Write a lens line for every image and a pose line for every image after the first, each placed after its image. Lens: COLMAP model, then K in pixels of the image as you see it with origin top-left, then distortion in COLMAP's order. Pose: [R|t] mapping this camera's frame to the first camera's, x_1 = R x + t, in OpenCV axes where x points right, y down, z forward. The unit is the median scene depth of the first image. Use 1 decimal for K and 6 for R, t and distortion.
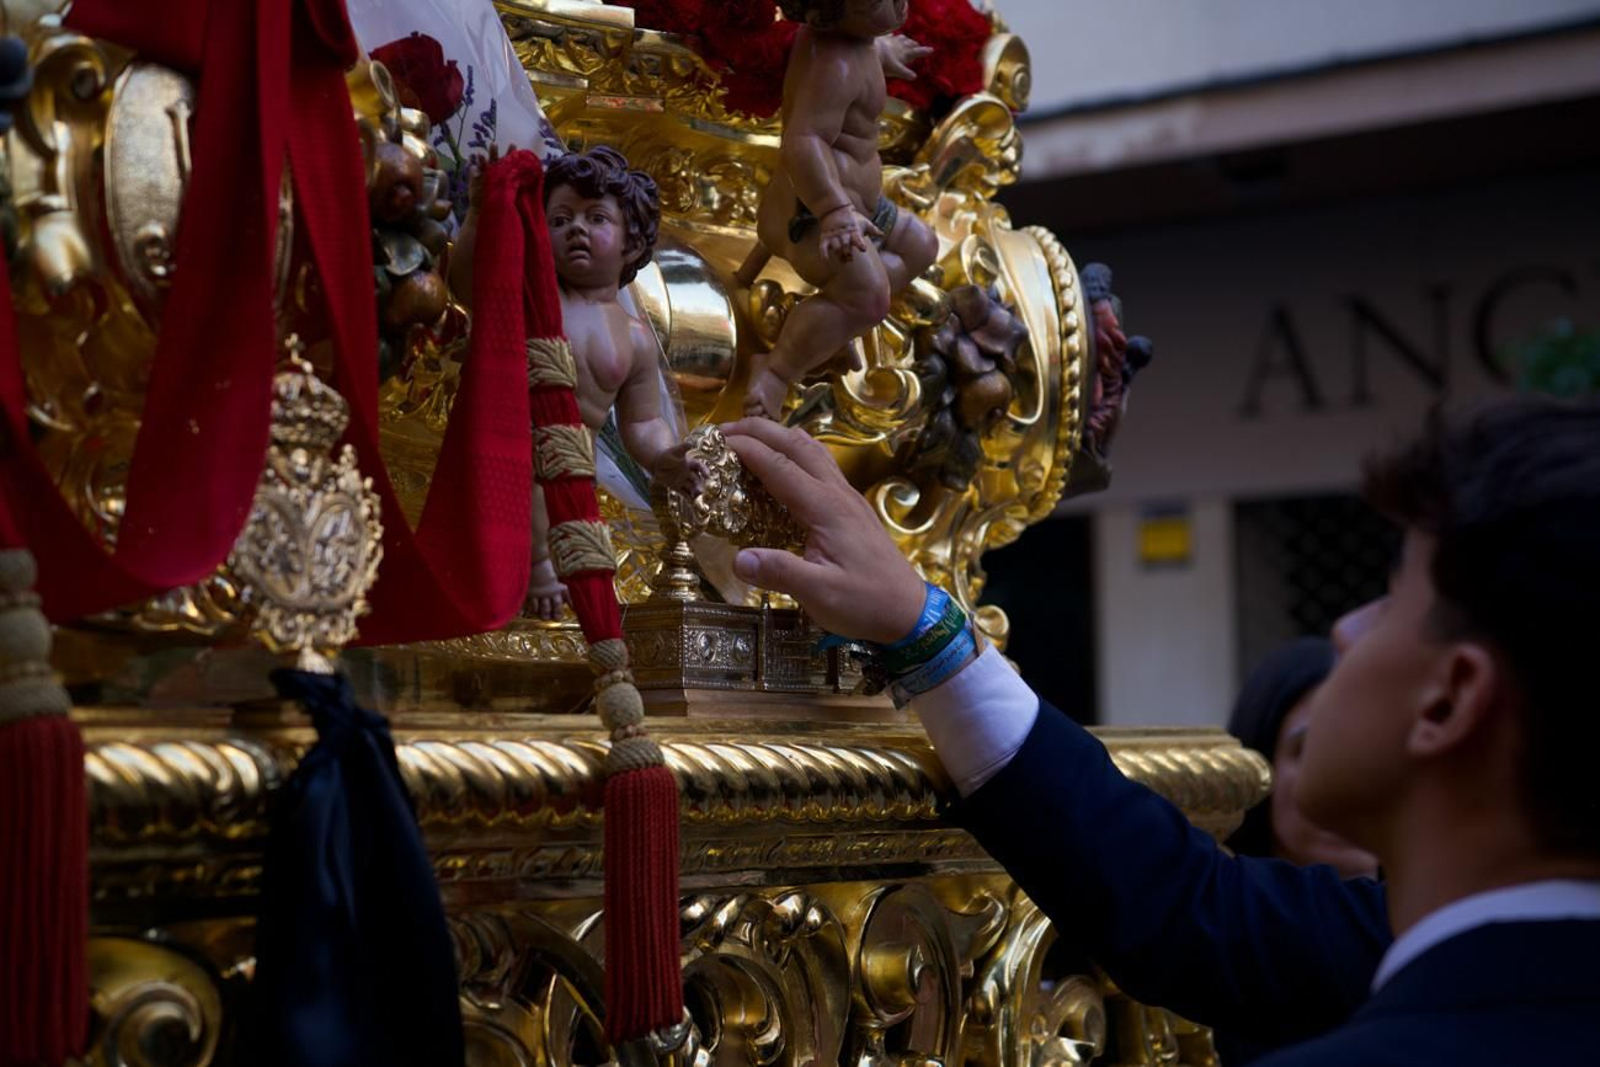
lens RADIAL K [[3039.8, 0, 797.3], [0, 3039.8, 530.1], [0, 0, 1]] dist [0.279090, 0.000000]
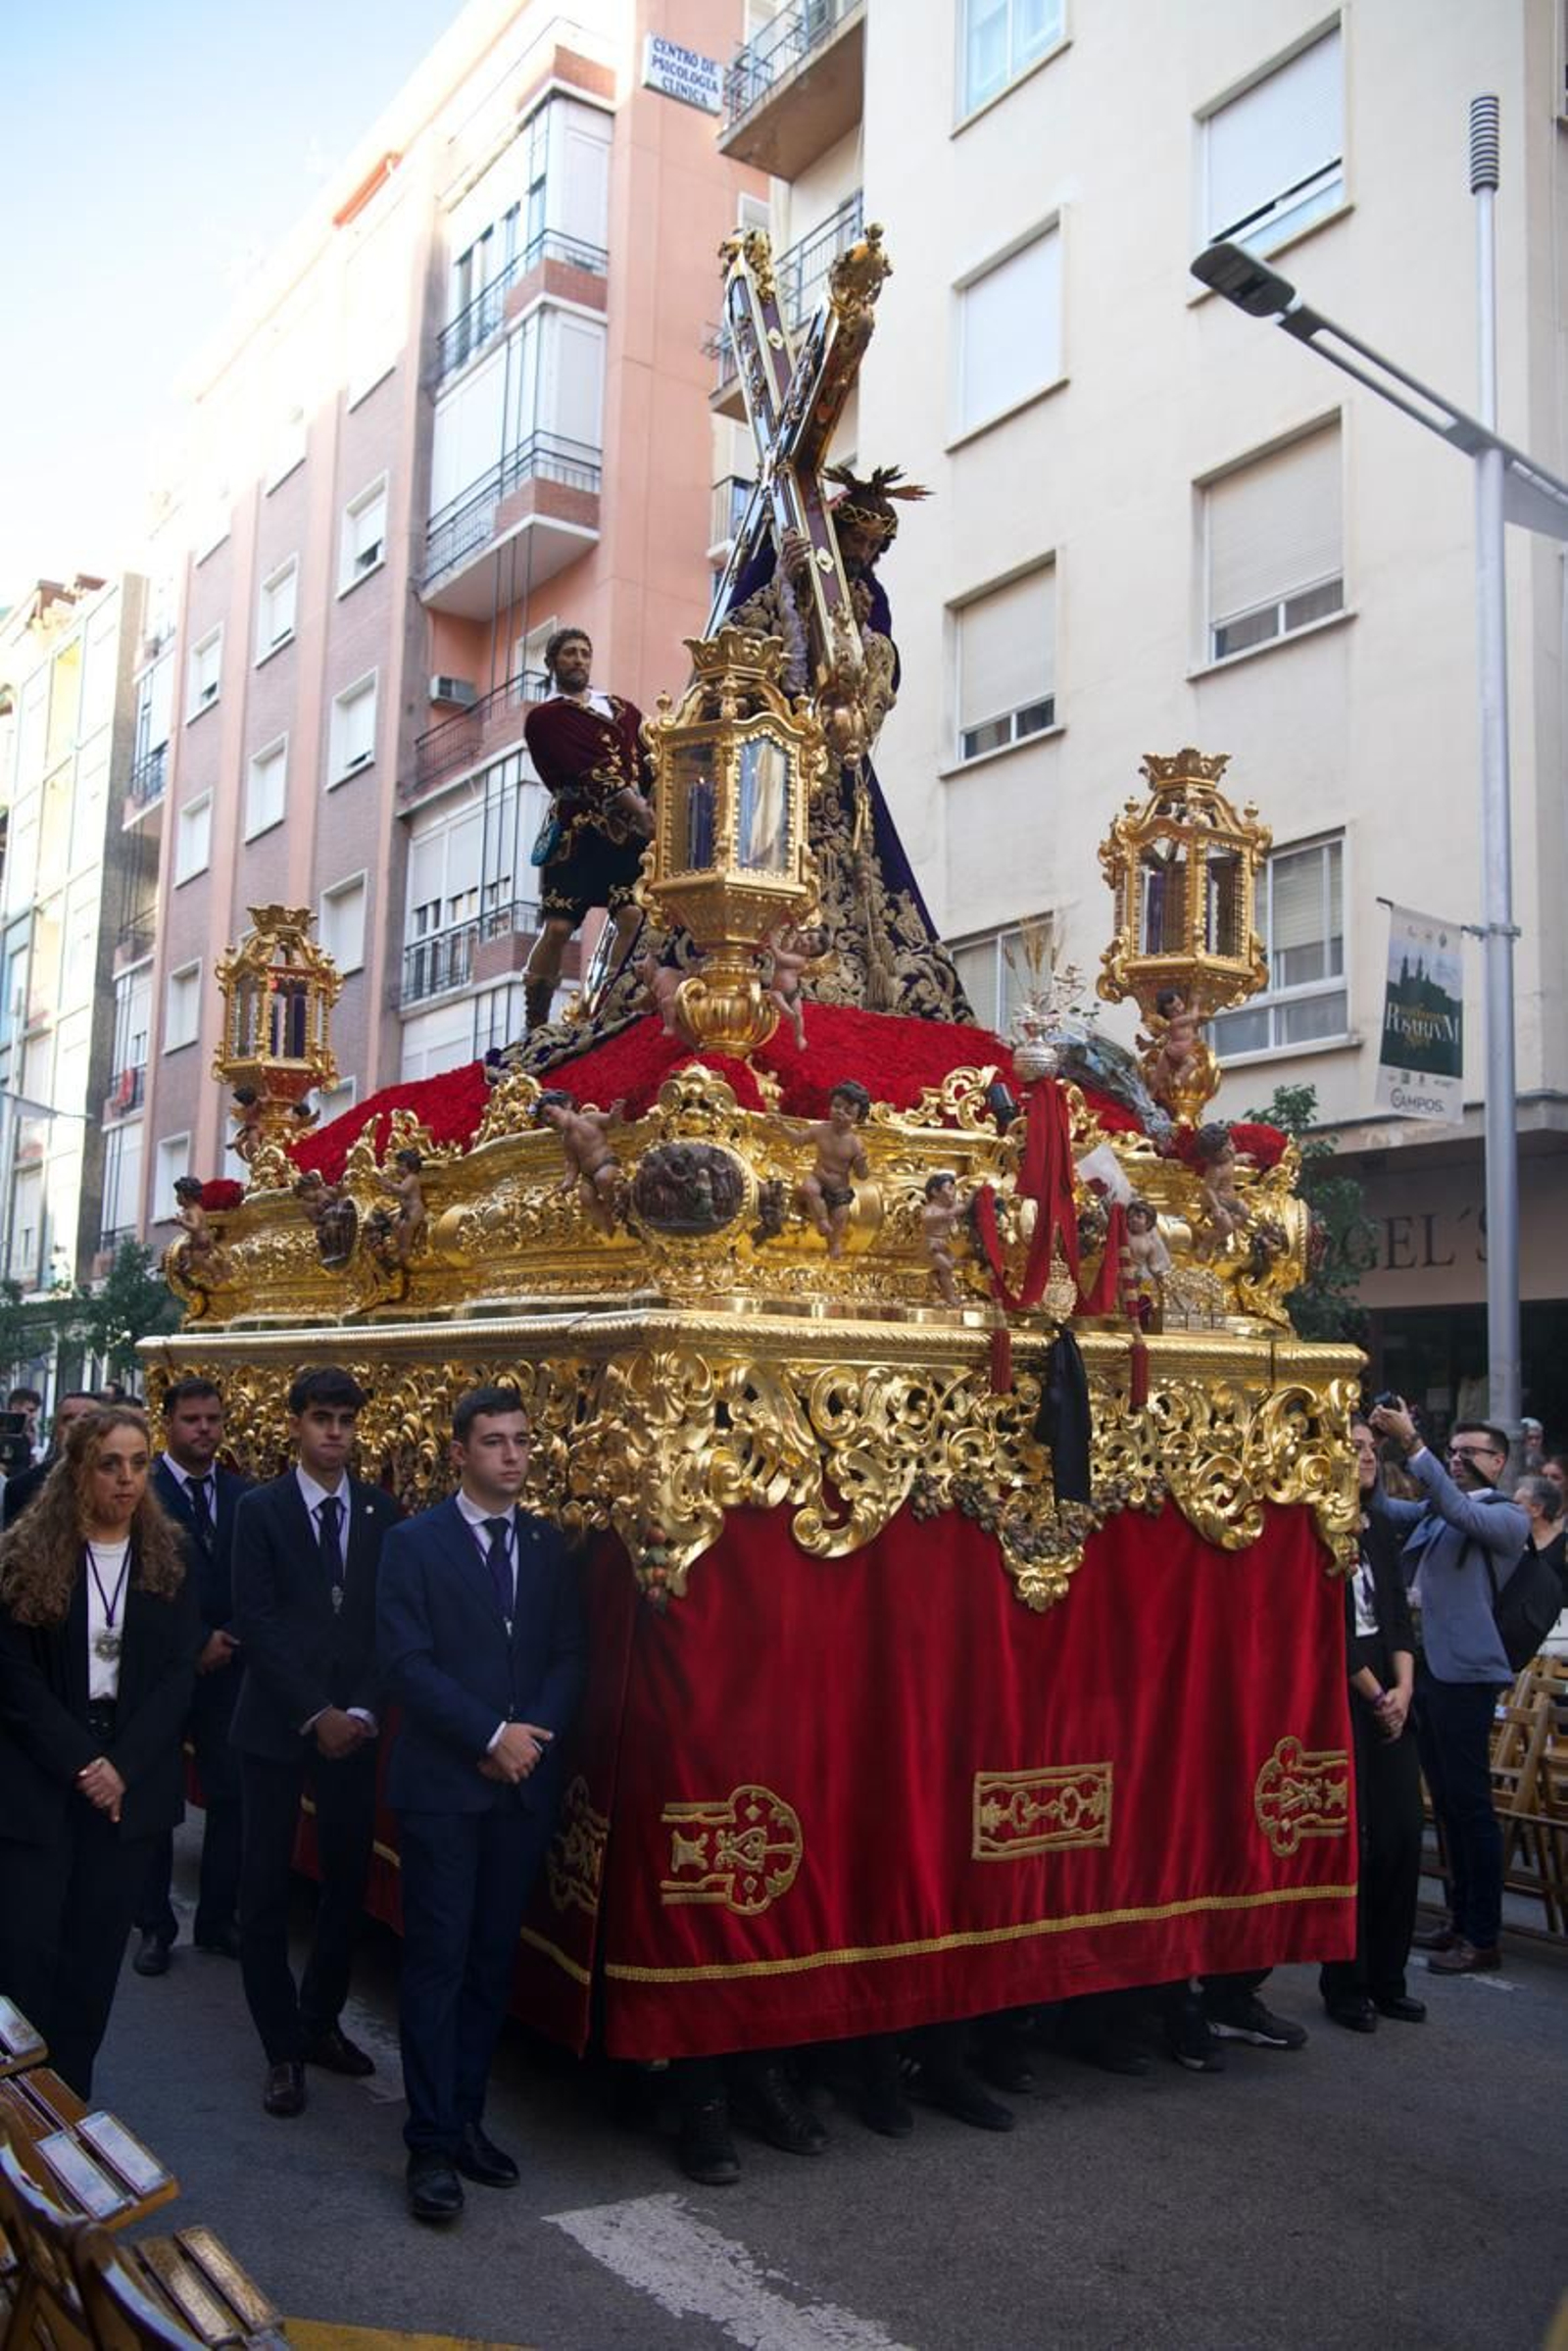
lens RADIAL K [[2175.7, 0, 798.8], [0, 2175.7, 1156.2], [0, 0, 1]] dist [0.009470, 0.000000]
pose [[0.919676, 0.004412, -0.392654, 0.673498], [-0.012311, 0.999769, -0.017602, -0.125261], [0.392486, 0.021022, 0.919518, -1.935095]]
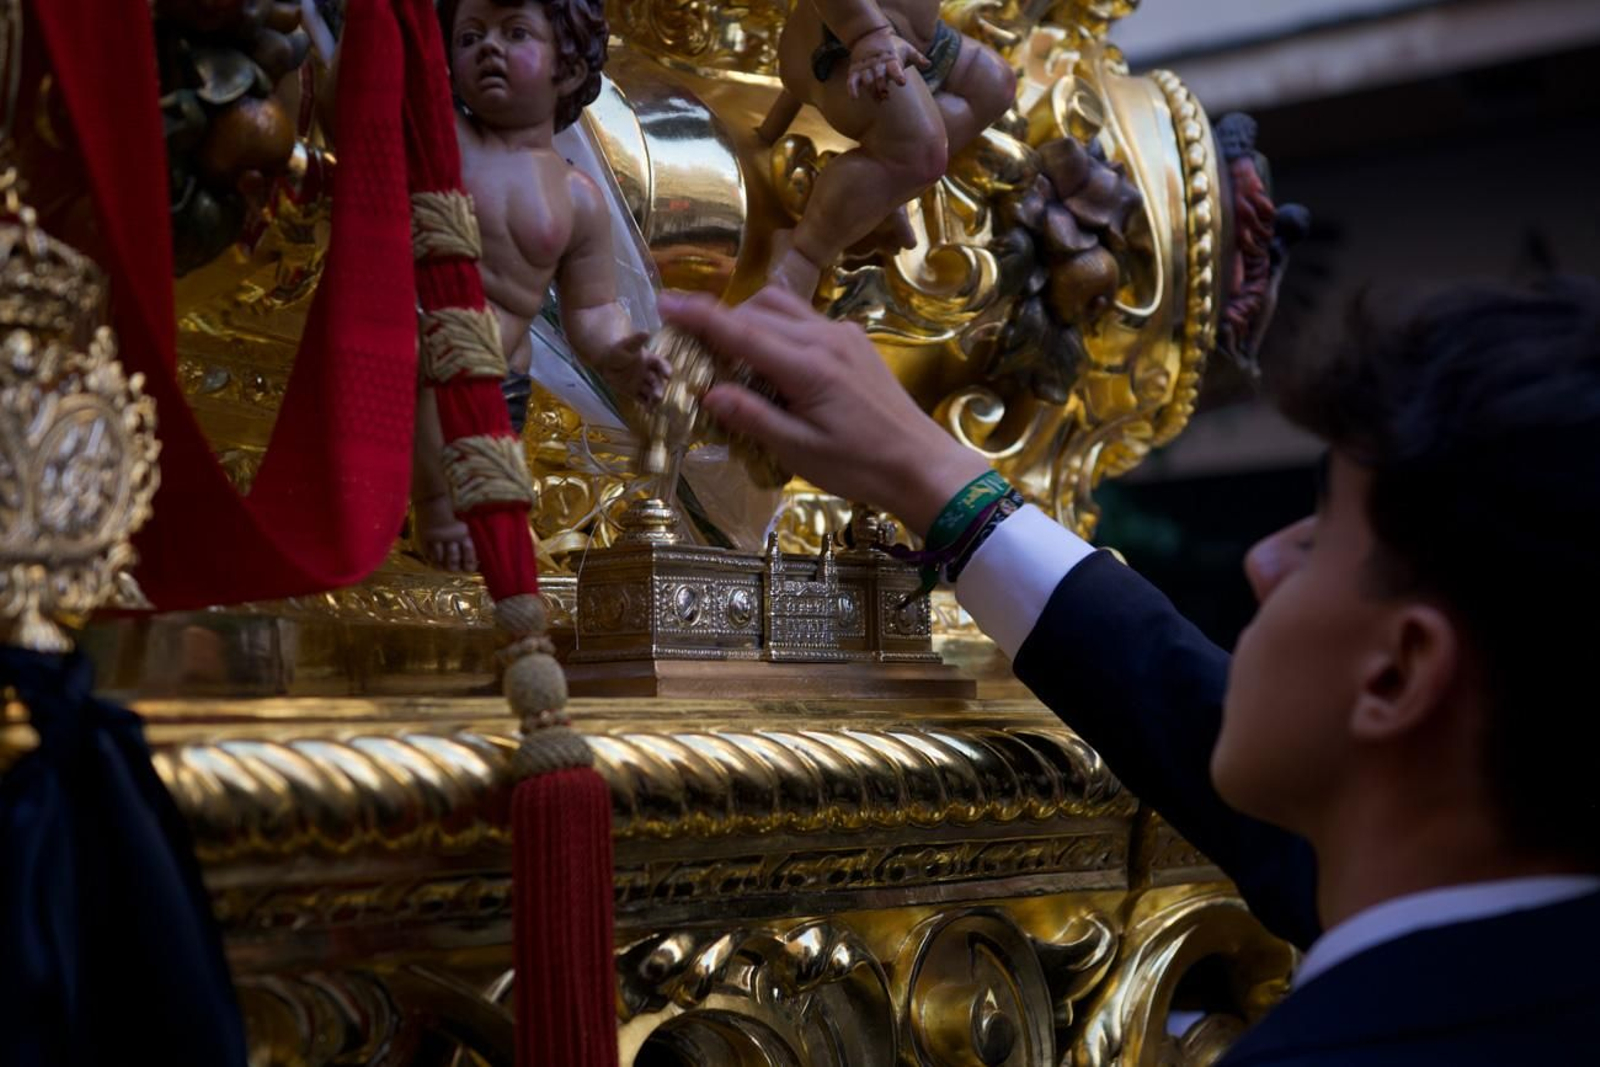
lens RADIAL K [[3039.8, 0, 798.9], [0, 3039.8, 535.6], [0, 0, 1]] dist [0.279090, 0.000000]
pose [[0.996474, -0.017625, -0.082026, 0.061627], [0.018786, 0.999734, 0.013405, 0.011725], [0.081768, -0.014898, 0.996540, 0.249571]]
